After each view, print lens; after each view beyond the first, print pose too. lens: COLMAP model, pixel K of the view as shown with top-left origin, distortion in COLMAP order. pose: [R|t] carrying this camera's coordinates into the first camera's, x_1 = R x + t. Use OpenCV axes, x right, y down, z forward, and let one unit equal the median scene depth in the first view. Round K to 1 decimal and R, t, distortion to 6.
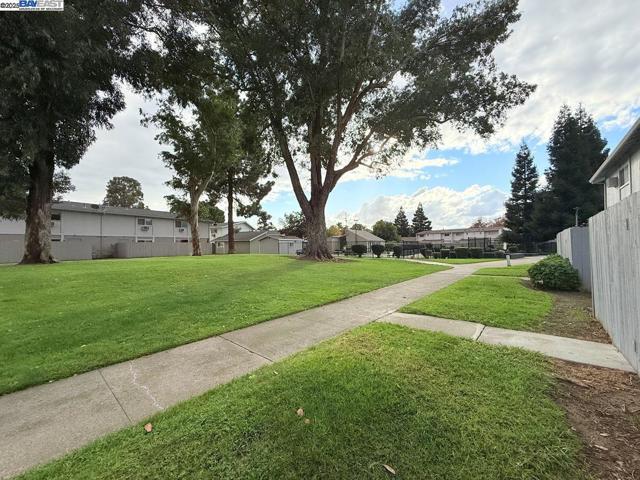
lens RADIAL K [[253.9, 0, 318.0], [0, 253.9, 240.8], [0, 0, 1]] dist [-0.000218, 0.000167]
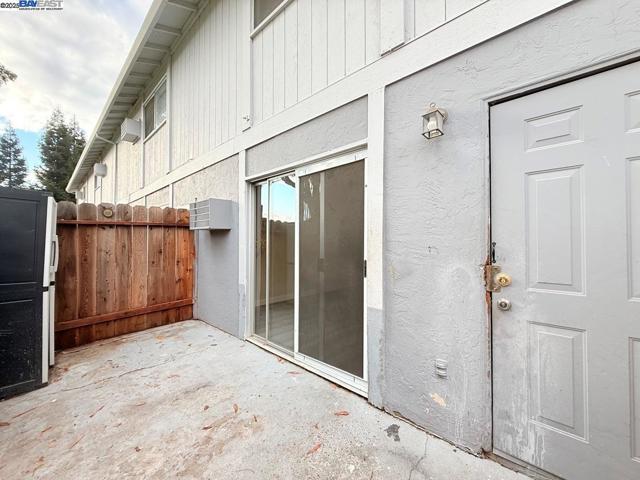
lens RADIAL K [[253.9, 0, 317.8], [0, 253.9, 239.5], [0, 0, 1]] dist [-0.000218, 0.000167]
pose [[0.023480, 0.026001, 0.999386, -0.037678], [-0.019287, 0.999487, -0.025550, -0.002202], [-0.999538, -0.018675, 0.023969, -0.141131]]
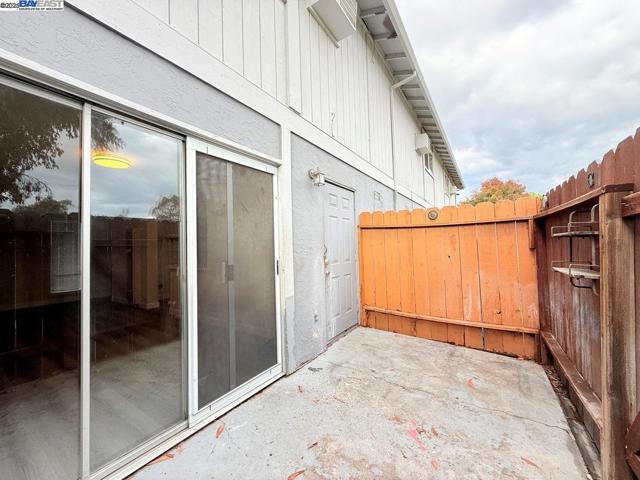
lens RADIAL K [[253.9, 0, 318.0], [0, 253.9, 240.0], [0, 0, 1]] dist [-0.000218, 0.000167]
pose [[-0.990566, 0.037109, -0.131919, 0.071546], [0.043739, 0.997903, -0.047722, 0.000364], [0.129872, -0.053042, -0.990111, -0.024806]]
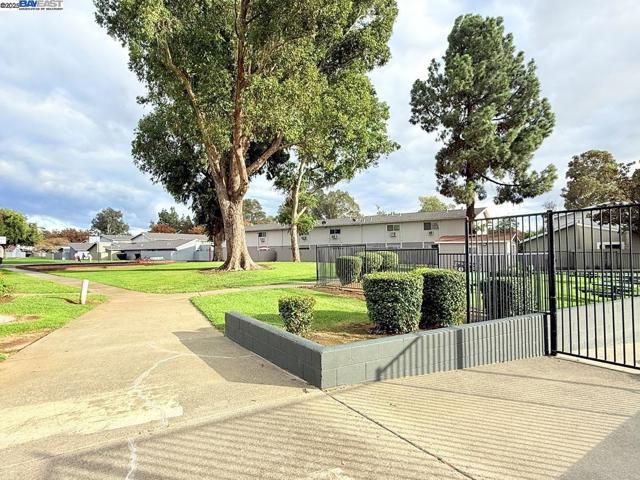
lens RADIAL K [[367.1, 0, 323.4], [0, 367.1, 234.7], [0, 0, 1]] dist [-0.000620, -0.012524]
pose [[-0.052896, -0.039971, -0.997800, 1.382726], [0.027569, 0.998759, -0.041471, 0.009731], [0.998219, -0.029702, -0.051729, 1.443979]]
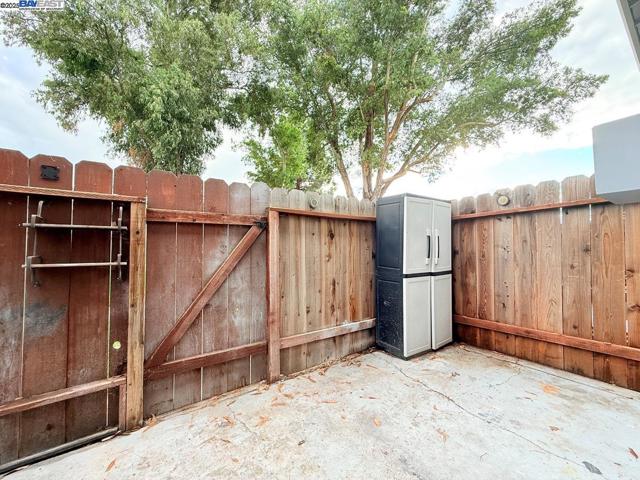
lens RADIAL K [[253.9, 0, 318.5], [0, 253.9, 240.0], [0, 0, 1]] dist [-0.000218, 0.000167]
pose [[0.966395, 0.006292, -0.256984, 0.076268], [-0.008151, 0.999948, -0.006171, 0.002300], [0.256932, 0.008058, 0.966396, -0.158470]]
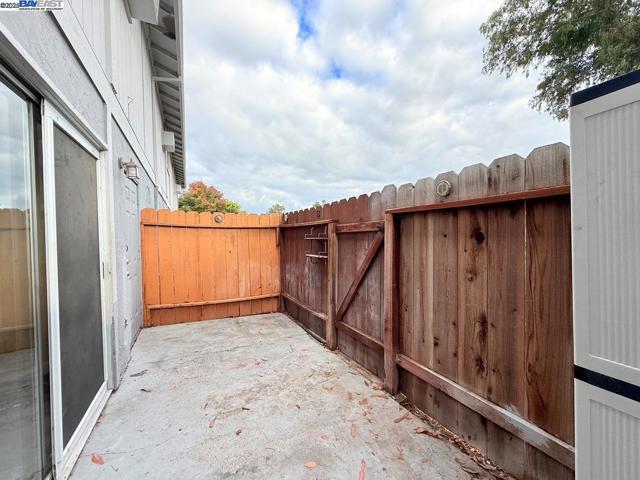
lens RADIAL K [[253.9, 0, 317.9], [0, 253.9, 240.5], [0, 0, 1]] dist [-0.000218, 0.000167]
pose [[-0.369111, 0.033914, -0.928766, 0.145050], [0.041758, 0.998930, 0.019880, -0.004099], [0.928447, -0.031445, -0.370132, -0.028309]]
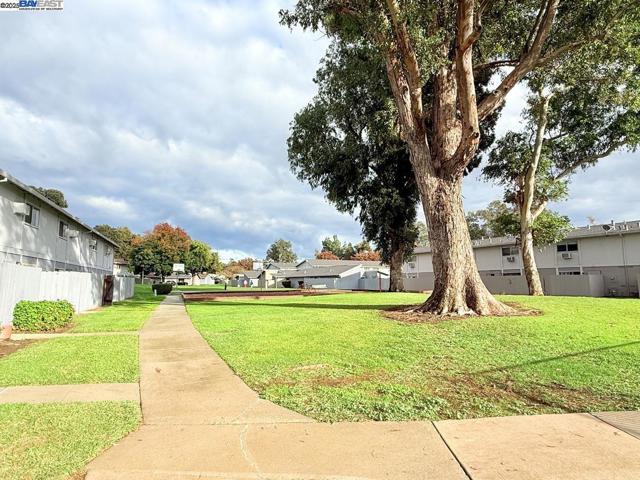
lens RADIAL K [[367.1, 0, 318.7], [0, 367.1, 242.3], [0, 0, 1]] dist [-0.000620, -0.012524]
pose [[-0.464958, -0.085900, -0.881156, 0.748929], [0.023437, 0.993739, -0.109243, 0.013787], [0.885023, -0.071445, -0.460033, 1.128336]]
